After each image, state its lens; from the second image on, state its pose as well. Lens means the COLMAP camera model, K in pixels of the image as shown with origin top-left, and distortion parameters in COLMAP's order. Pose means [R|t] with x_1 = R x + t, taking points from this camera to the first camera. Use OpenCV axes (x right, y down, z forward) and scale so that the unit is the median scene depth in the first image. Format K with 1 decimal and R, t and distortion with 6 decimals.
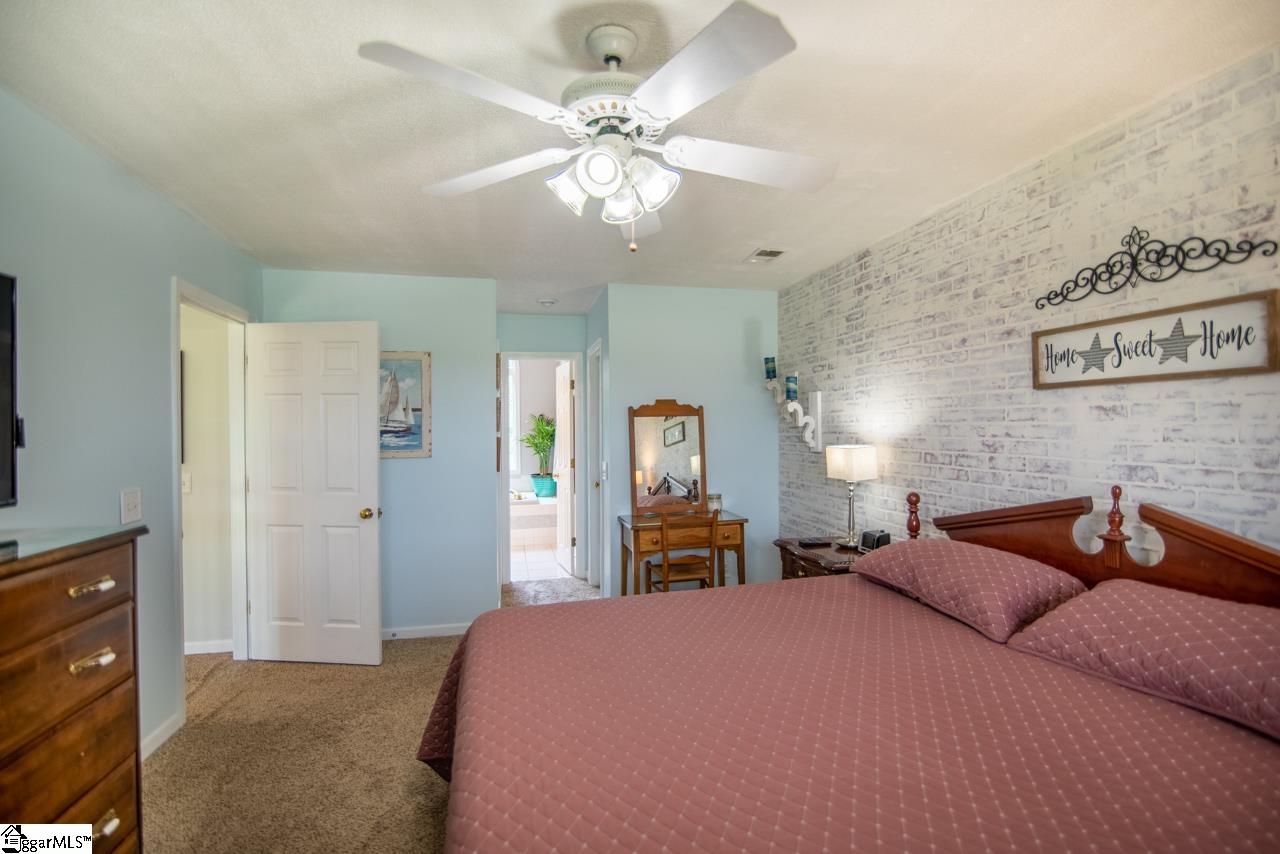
lens RADIAL K [[600.2, 0, 643.1], [0, 600.2, 430.1], [0, 0, 1]] dist [-0.010056, 0.000019]
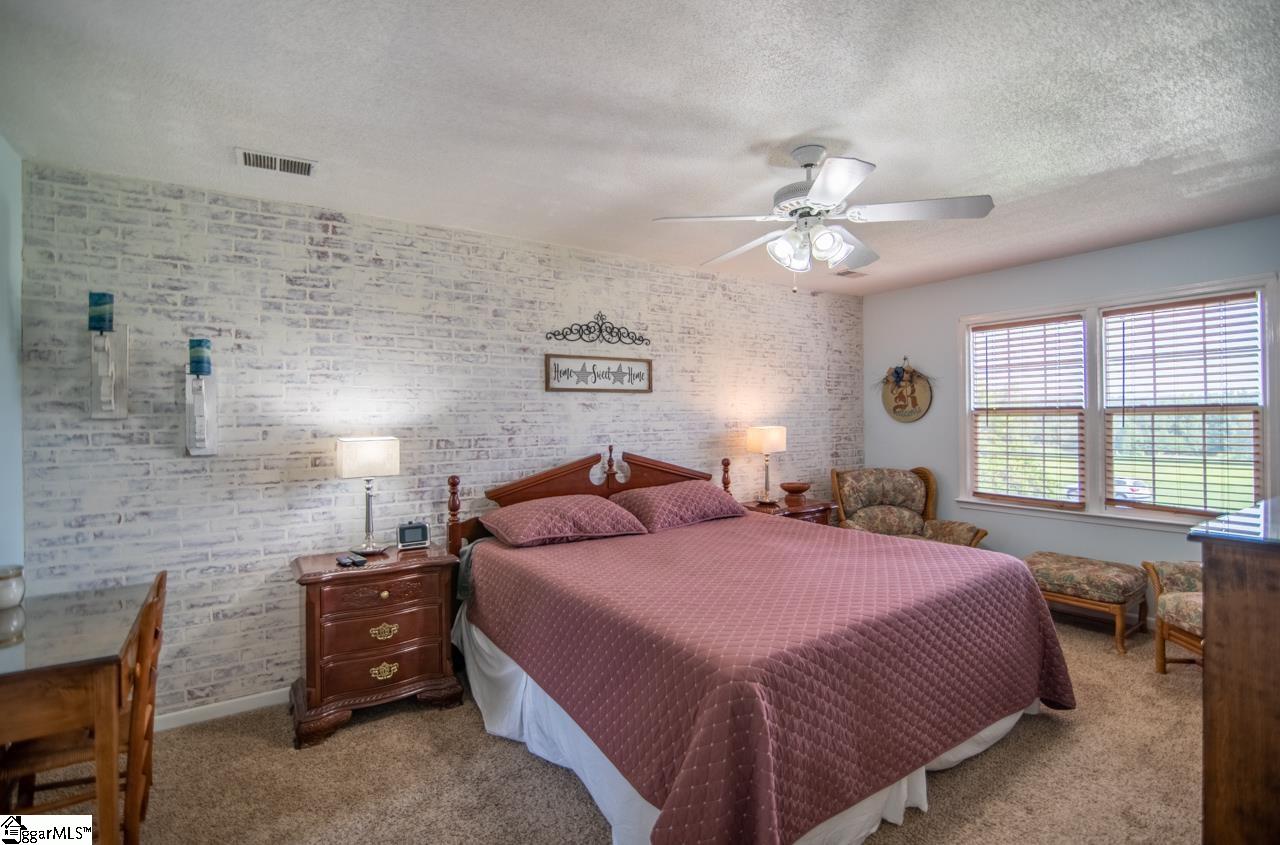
lens RADIAL K [[600.2, 0, 643.5], [0, 600.2, 415.8], [0, 0, 1]] dist [-0.010056, 0.000019]
pose [[-0.359627, 0.008952, 0.933053, -0.847786], [0.016617, 0.999857, -0.003188, 0.004440], [-0.932948, 0.014358, -0.359725, 1.288044]]
